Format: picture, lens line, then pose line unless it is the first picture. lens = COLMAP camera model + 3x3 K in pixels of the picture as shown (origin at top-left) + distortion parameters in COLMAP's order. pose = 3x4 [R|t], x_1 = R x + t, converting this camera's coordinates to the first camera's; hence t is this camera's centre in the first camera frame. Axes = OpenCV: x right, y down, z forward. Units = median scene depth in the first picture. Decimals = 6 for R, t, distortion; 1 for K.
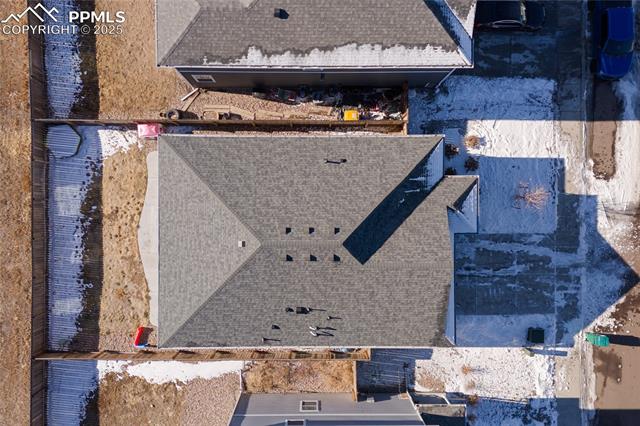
lens RADIAL K [[550.3, 0, 305.1], [0, 550.3, 214.4], [0, 0, 1]] dist [0.091799, -0.119859]
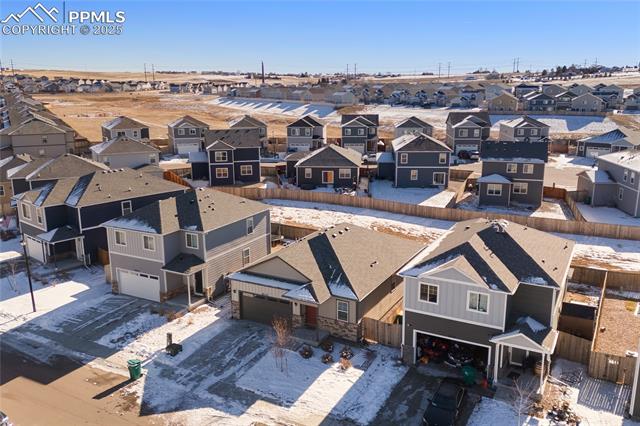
lens RADIAL K [[543.4, 0, 317.8], [0, 543.4, 213.9], [0, 0, 1]] dist [0.134125, -0.214772]
pose [[-0.473731, 0.203714, -0.856785, 1.206154], [-0.880662, -0.113551, 0.459935, -0.553756], [-0.003594, 0.972423, 0.233195, 0.442363]]
